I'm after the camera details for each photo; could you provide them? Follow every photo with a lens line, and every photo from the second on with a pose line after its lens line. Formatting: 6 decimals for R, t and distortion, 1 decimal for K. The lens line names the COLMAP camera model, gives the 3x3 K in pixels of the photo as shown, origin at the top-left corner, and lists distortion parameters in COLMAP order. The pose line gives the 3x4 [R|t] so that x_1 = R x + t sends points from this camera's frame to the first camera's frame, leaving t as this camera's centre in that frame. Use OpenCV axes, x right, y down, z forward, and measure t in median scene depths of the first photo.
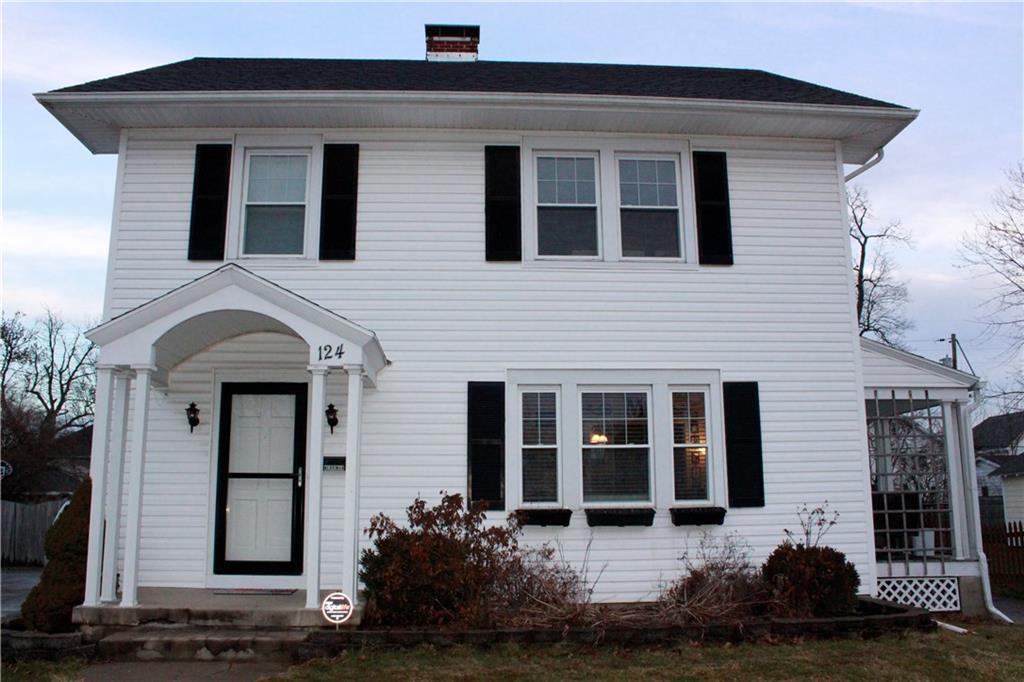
lens RADIAL K [[849.2, 0, 512.5], [0, 849.2, 351.9], [0, 0, 1]] dist [-0.166550, 0.140135]
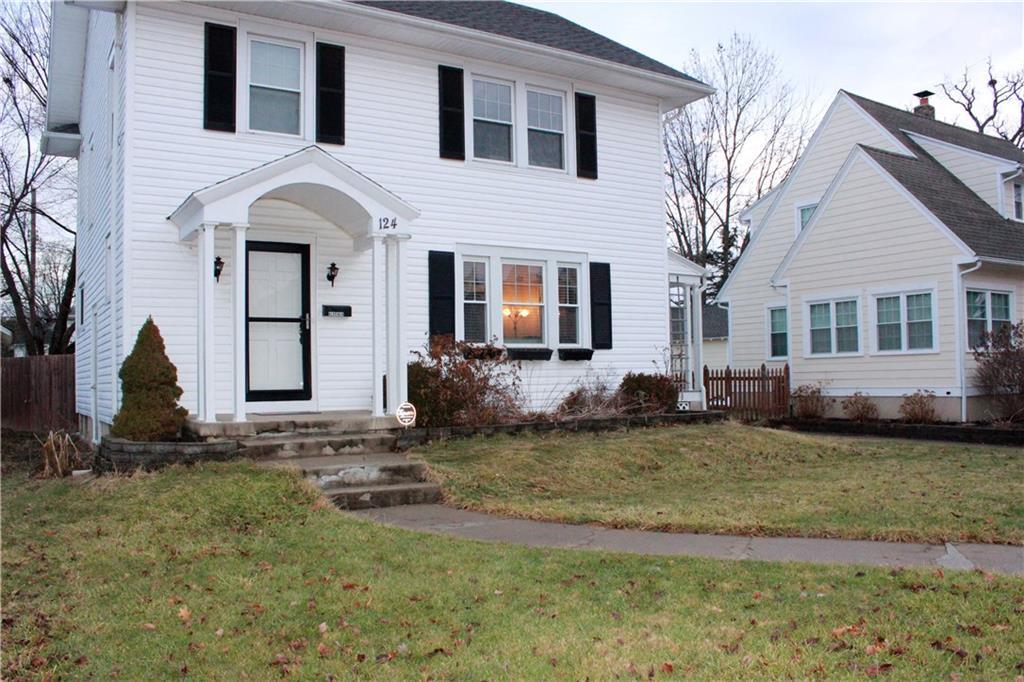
lens RADIAL K [[849.2, 0, 508.6], [0, 849.2, 346.4], [0, 0, 1]] dist [-0.166550, 0.140135]
pose [[0.878286, 0.007742, 0.478074, -0.568212], [-0.074354, 0.989917, 0.120568, 0.015070], [-0.472320, -0.141440, 0.870005, -0.208749]]
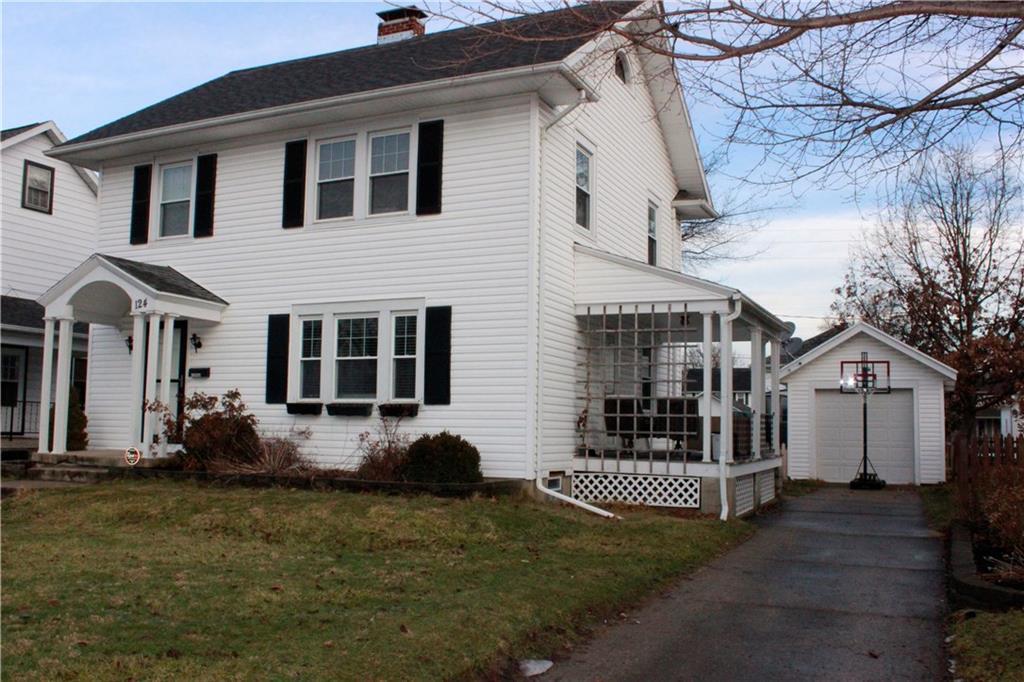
lens RADIAL K [[934.9, 0, 506.2], [0, 934.9, 346.8], [0, 0, 1]] dist [-0.099126, 0.000384]
pose [[0.882520, -0.021813, -0.469769, 1.049118], [0.064753, 0.995045, 0.075443, -0.003754], [0.465796, -0.096999, 0.879560, -0.206874]]
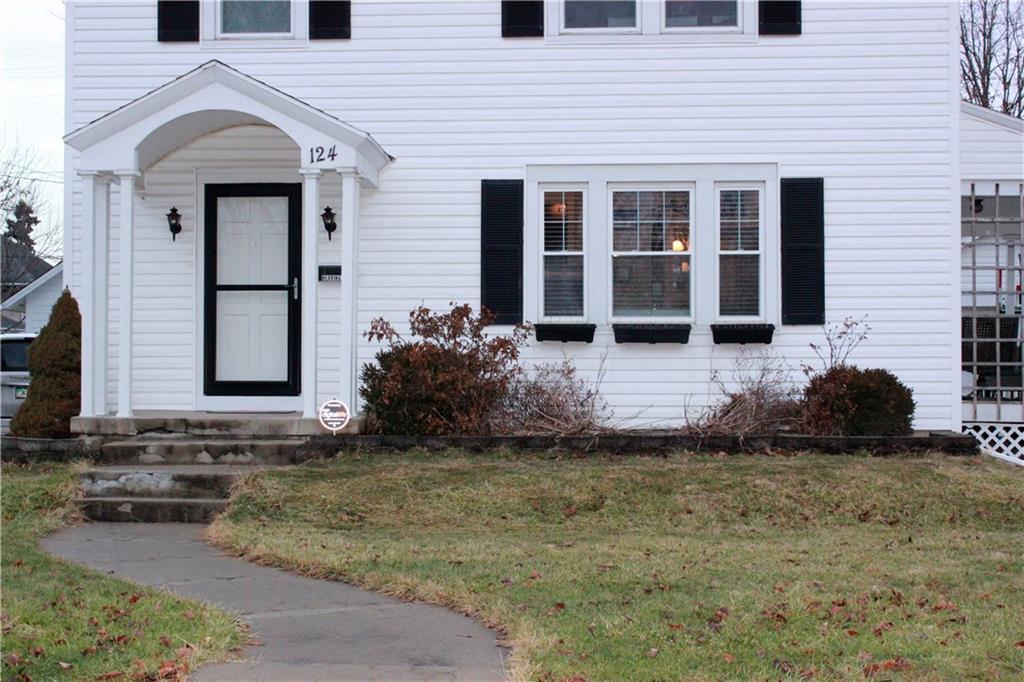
lens RADIAL K [[1633.0, 0, 516.6], [0, 1633.0, 363.0], [0, 0, 1]] dist [-0.014864, 0.000000]
pose [[0.992999, 0.006018, -0.117967, 0.185590], [0.014248, 0.985307, 0.170196, -0.065832], [0.117258, -0.170686, 0.978324, -0.688089]]
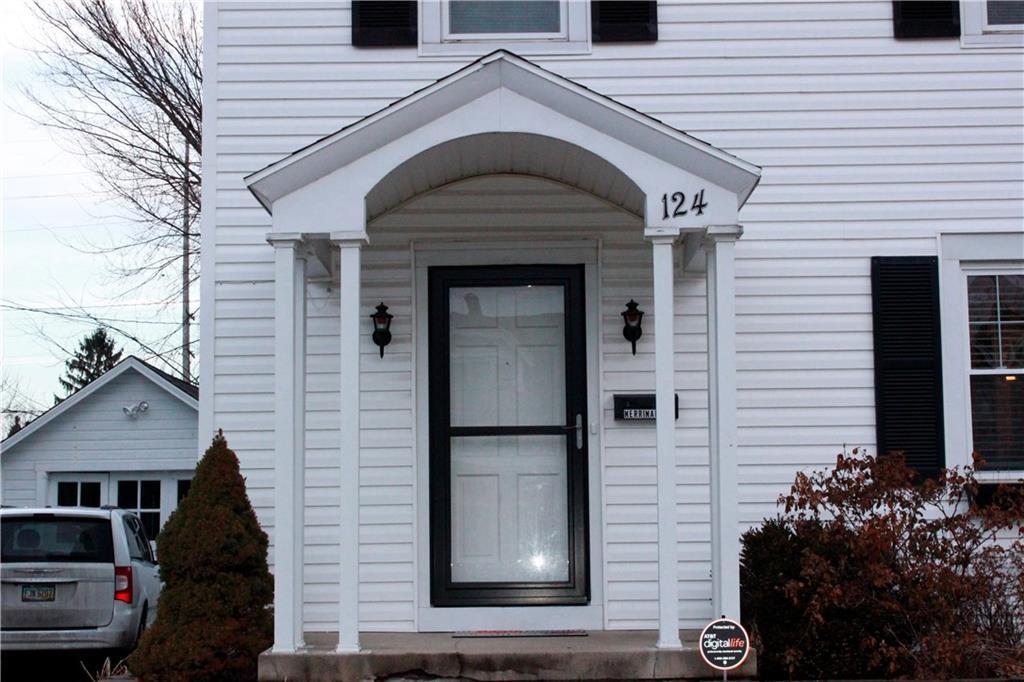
lens RADIAL K [[1739.6, 0, 511.0], [0, 1739.6, 345.6], [0, 0, 1]] dist [-0.017451, 0.000000]
pose [[0.997847, -0.013849, -0.064113, -0.217855], [0.018024, 0.997722, 0.065000, 0.014470], [0.063067, -0.066015, 0.995824, -0.158046]]
